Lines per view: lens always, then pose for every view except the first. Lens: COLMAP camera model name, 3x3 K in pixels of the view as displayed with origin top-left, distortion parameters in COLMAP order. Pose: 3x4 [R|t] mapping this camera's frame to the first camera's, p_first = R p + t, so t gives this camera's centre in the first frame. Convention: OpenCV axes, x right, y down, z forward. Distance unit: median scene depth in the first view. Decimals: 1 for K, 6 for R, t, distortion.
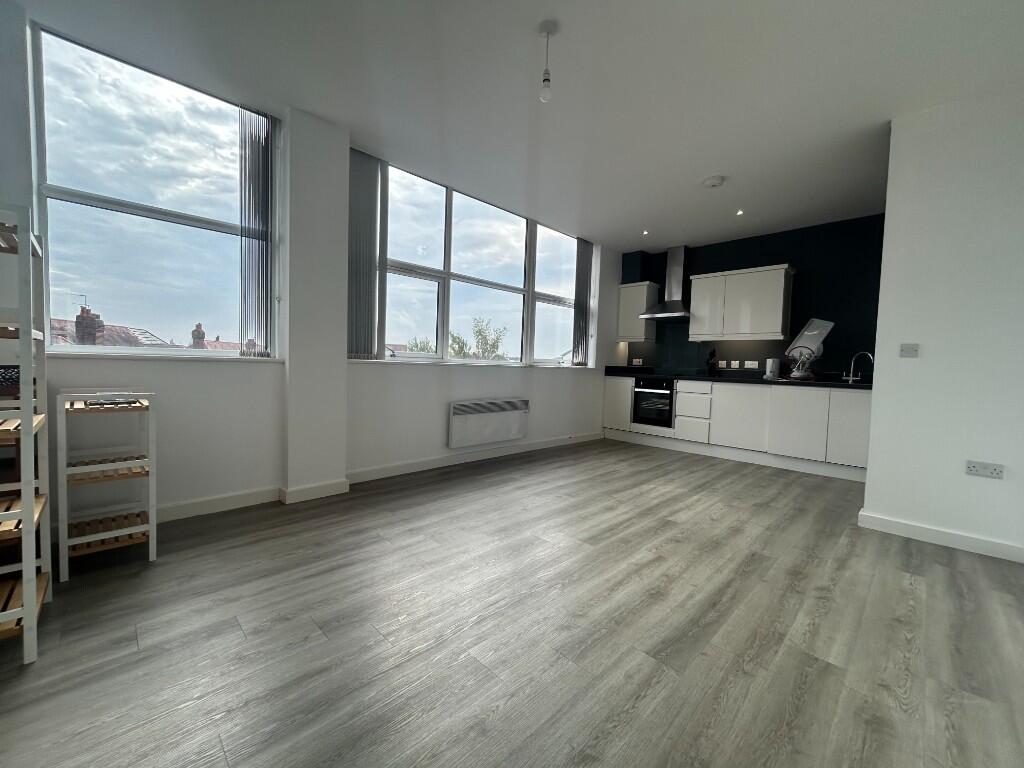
lens RADIAL K [[412.6, 0, 510.8], [0, 412.6, 384.6], [0, 0, 1]] dist [-0.001451, 0.000610]
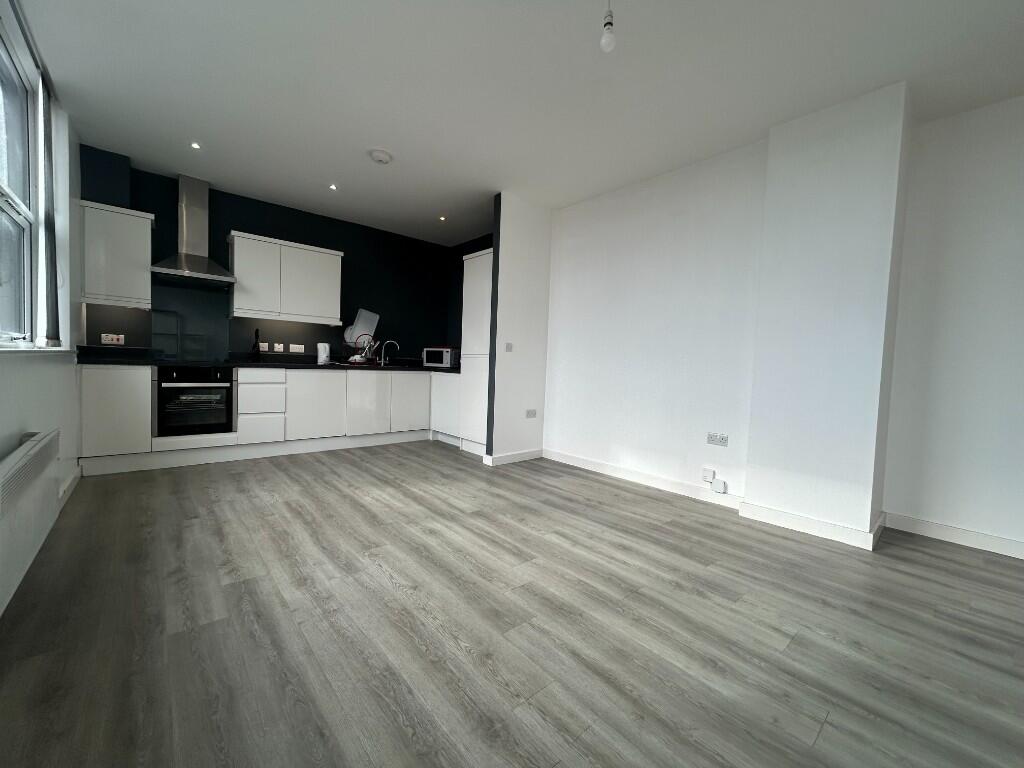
lens RADIAL K [[412.6, 0, 510.8], [0, 412.6, 384.6], [0, 0, 1]] dist [-0.001451, 0.000610]
pose [[0.063326, -0.081018, 0.994699, -0.491683], [0.014076, 0.996673, 0.080282, -0.052826], [-0.997894, 0.008917, 0.064256, 0.698138]]
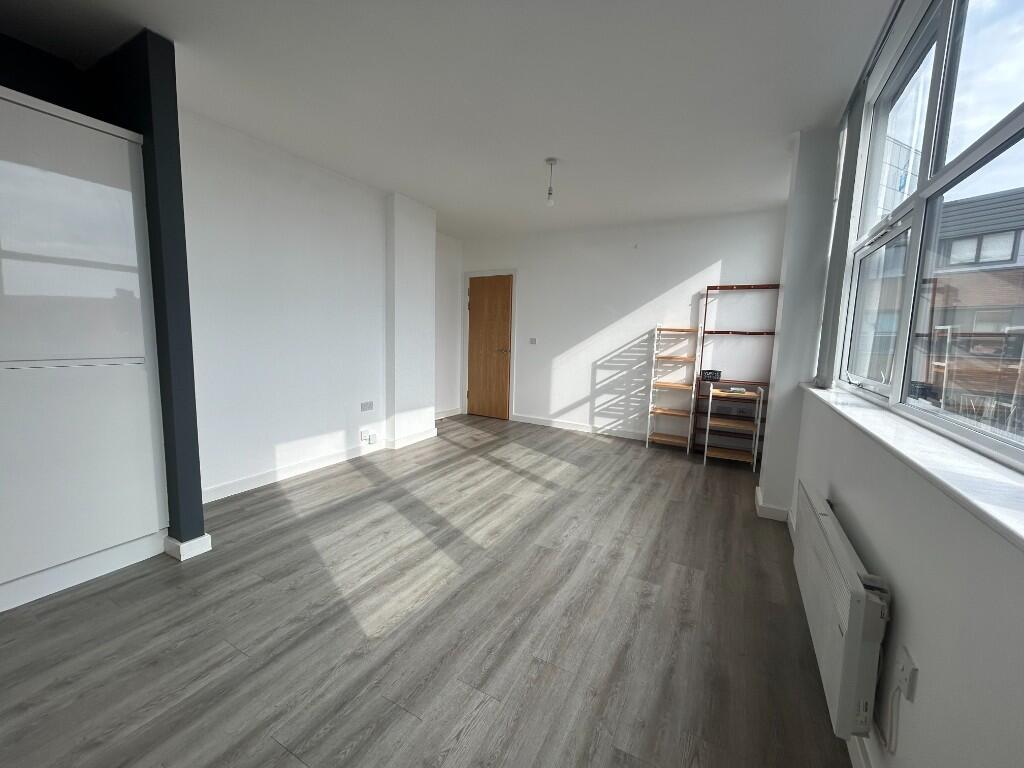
lens RADIAL K [[412.6, 0, 510.8], [0, 412.6, 384.6], [0, 0, 1]] dist [-0.001451, 0.000610]
pose [[-0.956606, -0.025486, -0.290267, 0.422095], [-0.074521, 0.984437, 0.159155, -0.145114], [0.281693, 0.173880, -0.943618, 1.601590]]
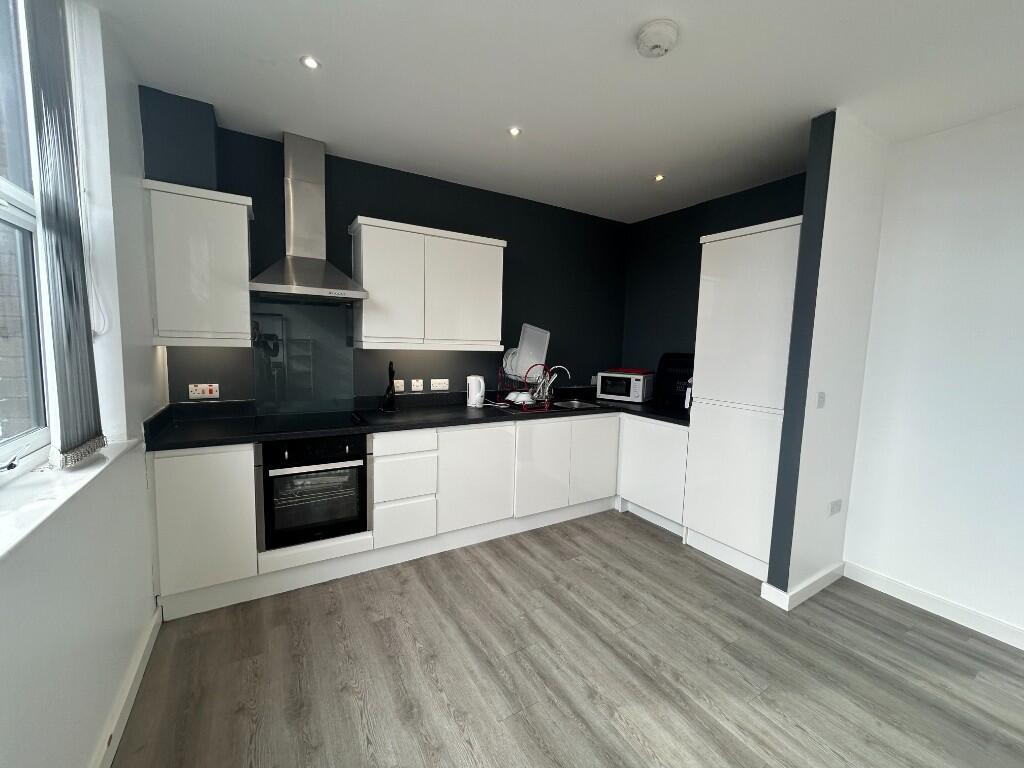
lens RADIAL K [[412.6, 0, 510.8], [0, 412.6, 384.6], [0, 0, 1]] dist [-0.001451, 0.000610]
pose [[0.237811, -0.127343, 0.962928, -0.026955], [0.028915, 0.991857, 0.124028, -0.191284], [-0.970881, -0.001652, 0.239557, 1.121911]]
